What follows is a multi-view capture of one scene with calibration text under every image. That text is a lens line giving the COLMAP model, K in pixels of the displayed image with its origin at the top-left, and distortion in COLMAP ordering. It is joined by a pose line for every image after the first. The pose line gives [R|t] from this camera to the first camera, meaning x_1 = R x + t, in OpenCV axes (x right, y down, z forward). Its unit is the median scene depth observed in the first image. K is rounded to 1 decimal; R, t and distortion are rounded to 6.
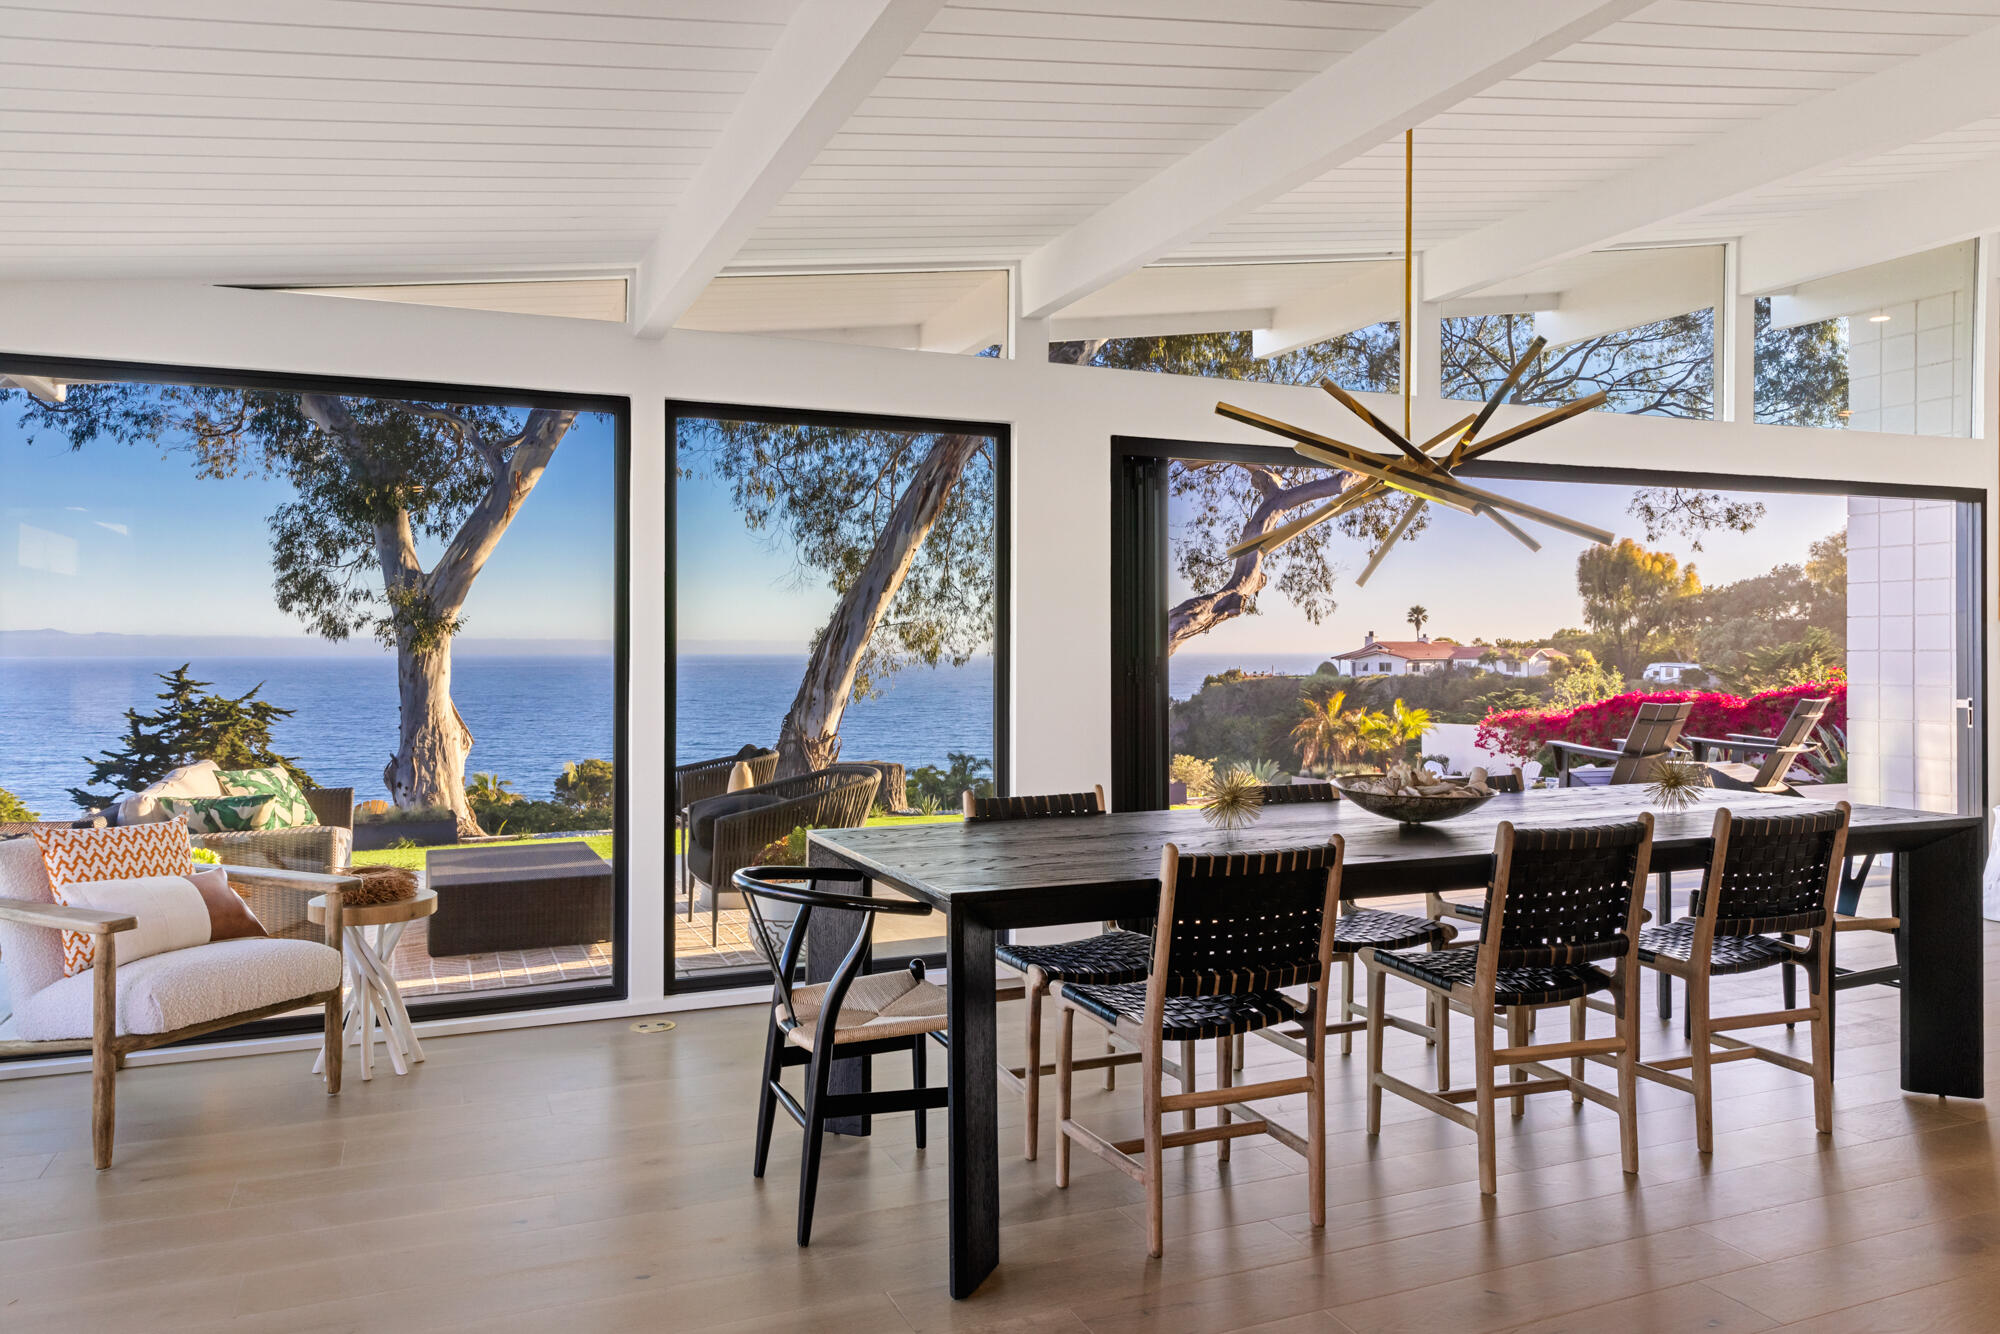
lens RADIAL K [[1380.5, 0, 1000.0], [0, 1380.5, 667.0], [0, 0, 1]] dist [0.001326, 0.005132]
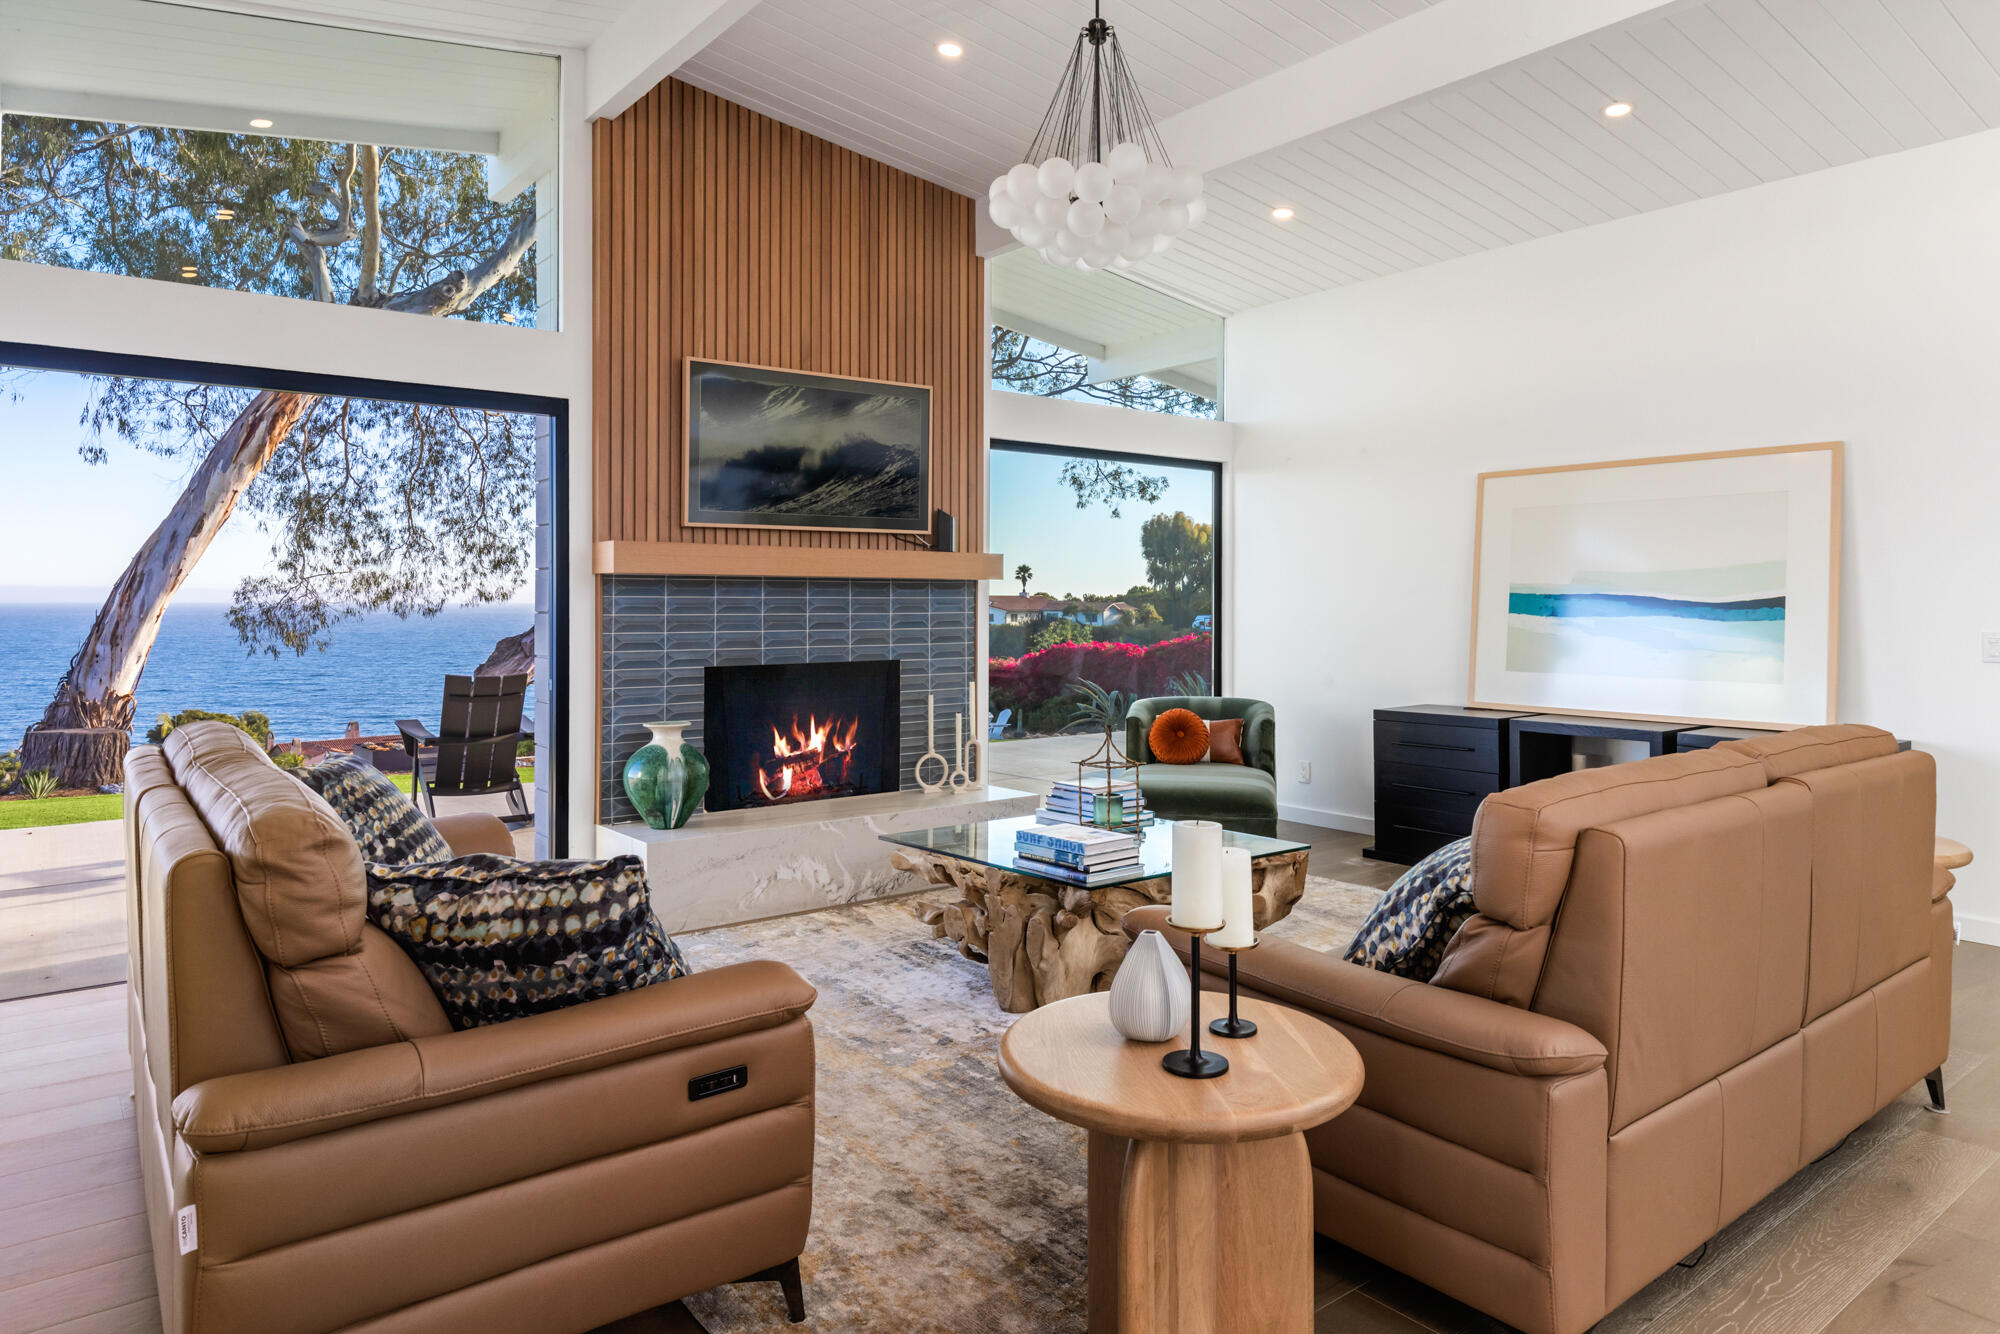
lens RADIAL K [[1222.1, 0, 1015.4], [0, 1222.1, 607.8], [0, 0, 1]] dist [0.001439, 0.001499]
pose [[0.964285, 0.004785, 0.264825, 0.122514], [-0.002830, 0.999966, -0.007764, -0.001732], [-0.264853, 0.006737, 0.964265, 0.047417]]
